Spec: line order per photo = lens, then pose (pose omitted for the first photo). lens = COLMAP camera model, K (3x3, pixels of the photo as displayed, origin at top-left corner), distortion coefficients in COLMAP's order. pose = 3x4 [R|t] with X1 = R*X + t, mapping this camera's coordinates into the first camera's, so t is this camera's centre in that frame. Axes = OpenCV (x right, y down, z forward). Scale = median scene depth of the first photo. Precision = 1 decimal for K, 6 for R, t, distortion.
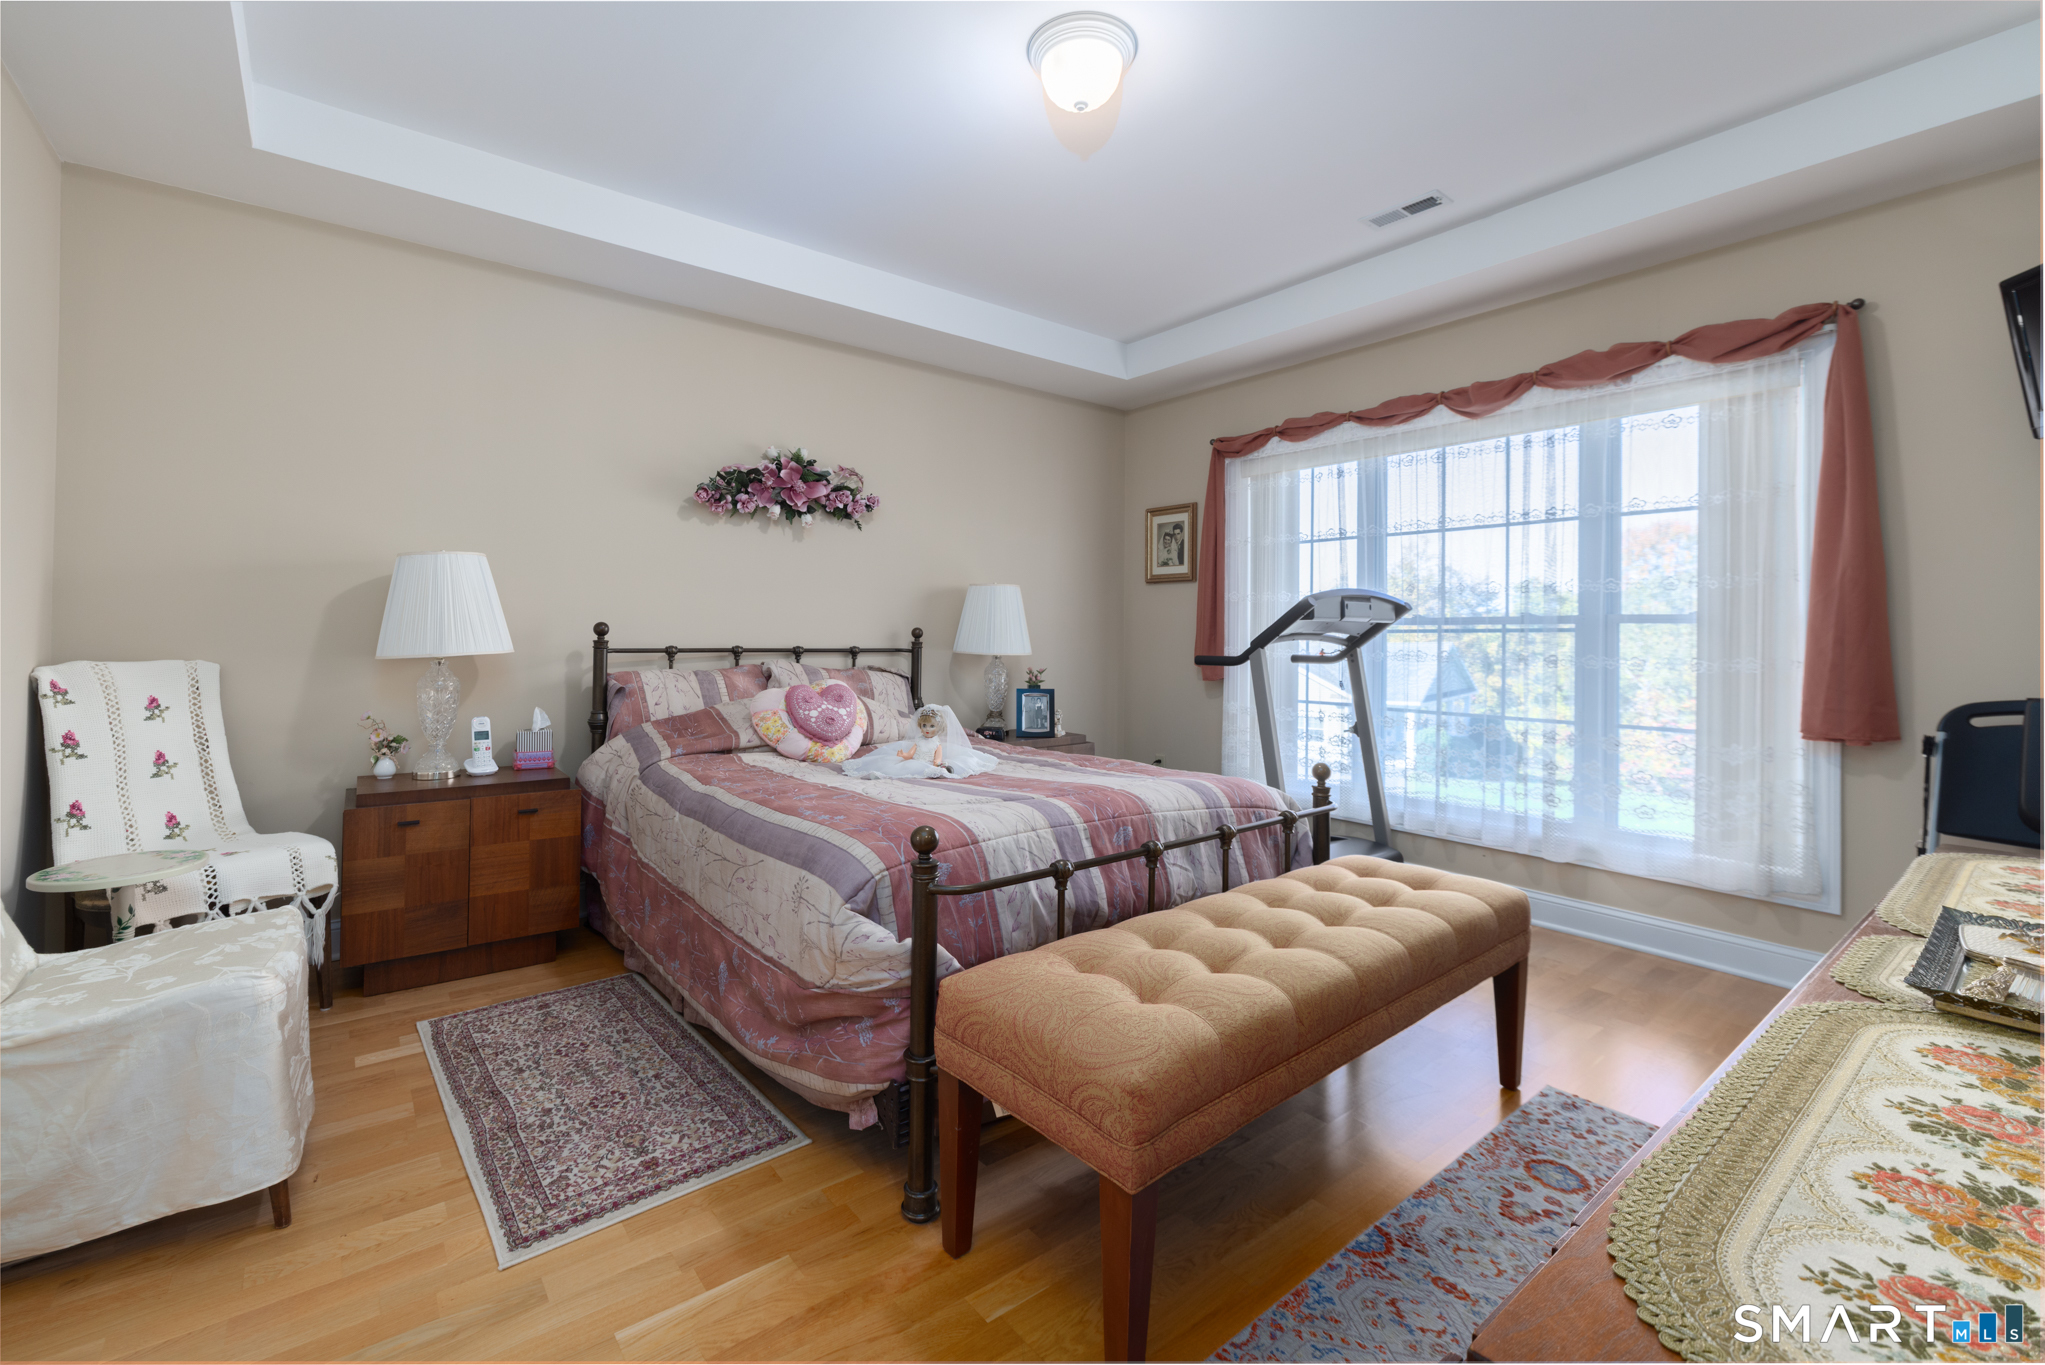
lens RADIAL K [[864.6, 0, 1002.3], [0, 864.6, 620.8], [0, 0, 1]] dist [-0.000213, 0.000305]
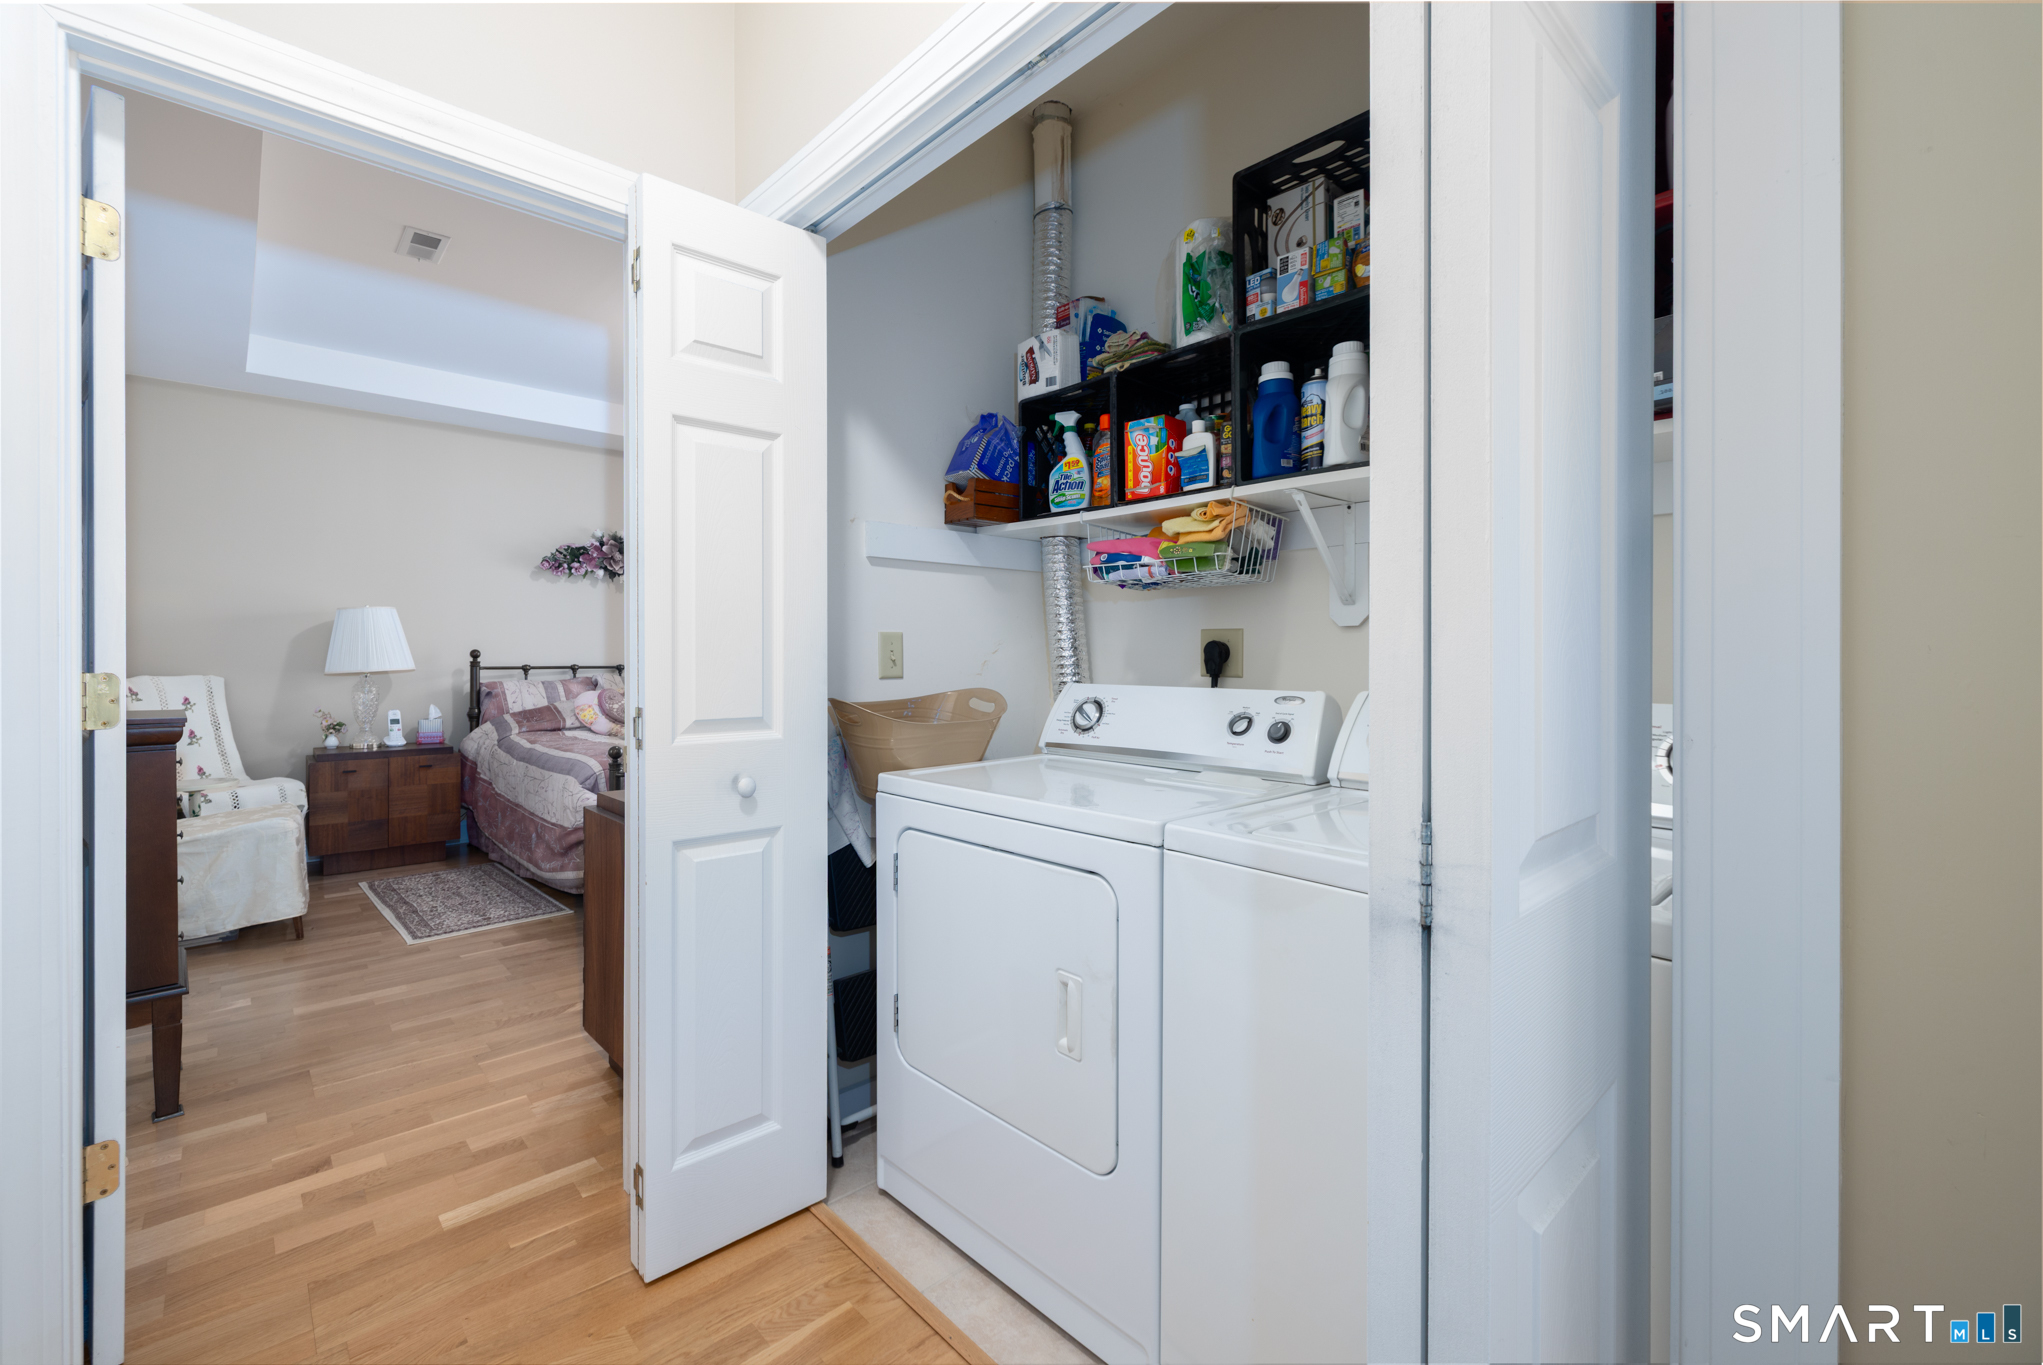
lens RADIAL K [[870.1, 0, 1013.9], [0, 870.1, 653.7], [0, 0, 1]] dist [-0.000244, 0.000178]
pose [[0.996956, -0.009064, 0.077444, 0.416005], [0.007884, 0.999848, 0.015535, -0.008177], [-0.077573, -0.014877, 0.996876, -0.691726]]
